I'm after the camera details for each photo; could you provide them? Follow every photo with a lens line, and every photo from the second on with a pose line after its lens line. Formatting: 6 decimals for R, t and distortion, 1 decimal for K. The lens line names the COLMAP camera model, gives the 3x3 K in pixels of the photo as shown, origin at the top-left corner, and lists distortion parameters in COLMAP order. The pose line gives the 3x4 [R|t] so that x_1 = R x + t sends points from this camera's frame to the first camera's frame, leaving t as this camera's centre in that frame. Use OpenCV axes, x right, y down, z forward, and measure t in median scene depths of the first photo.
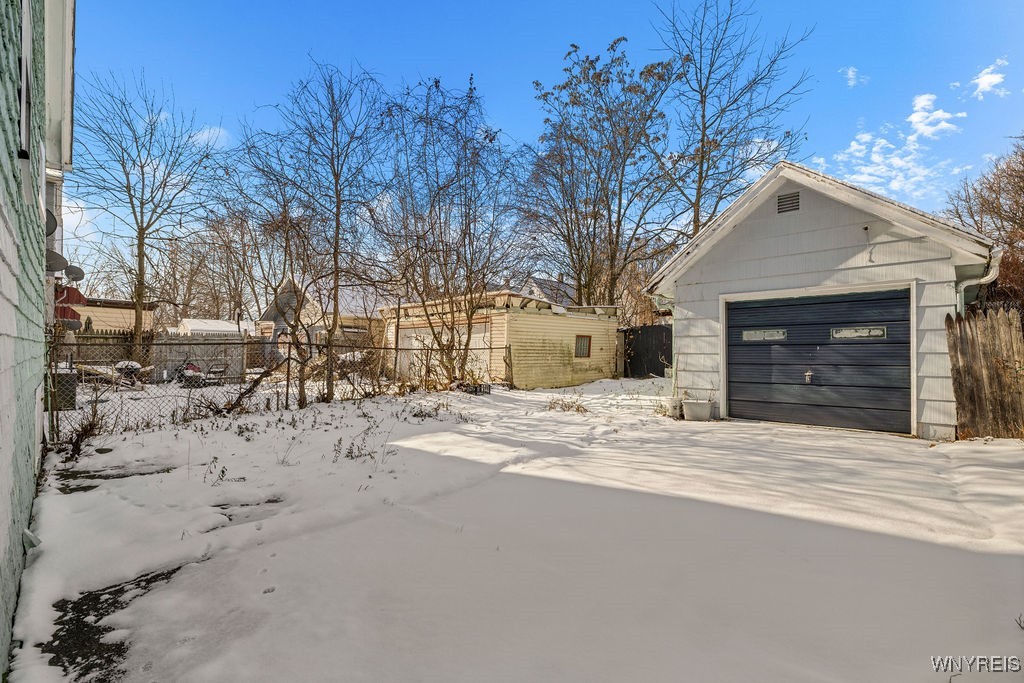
lens RADIAL K [[477.9, 0, 509.7], [0, 477.9, 350.3], [0, 0, 1]] dist [-0.002354, -0.000262]
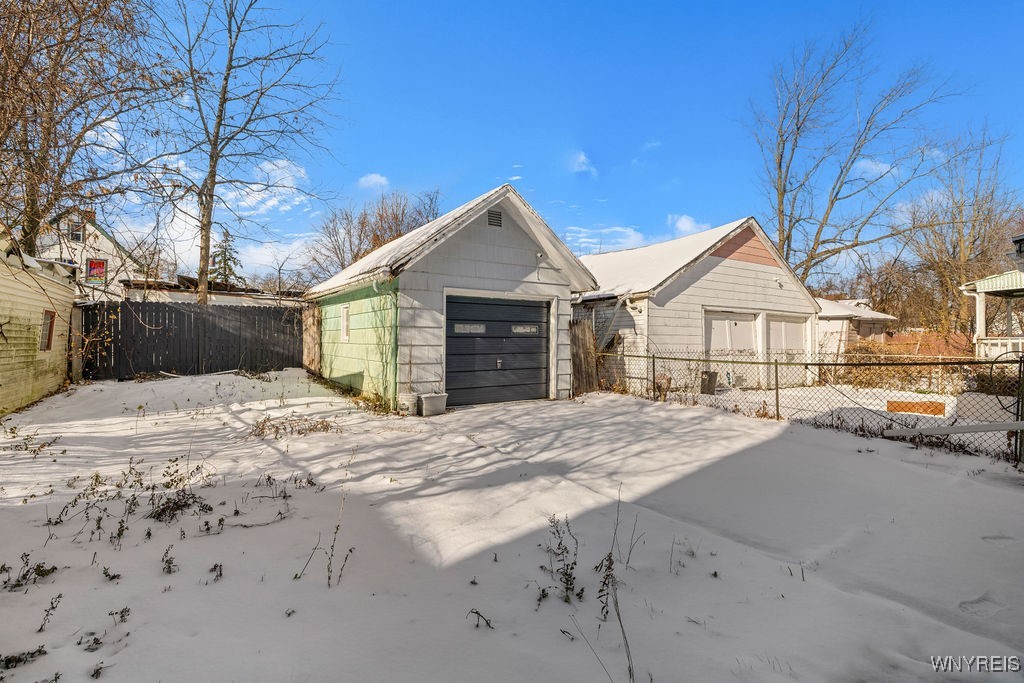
lens RADIAL K [[477.9, 0, 508.6], [0, 477.9, 336.3], [0, 0, 1]] dist [-0.002354, -0.000262]
pose [[0.197462, 0.008368, 0.980275, -0.607006], [-0.009019, 0.999937, -0.006719, -0.007661], [-0.980269, -0.007515, 0.197525, 0.764522]]
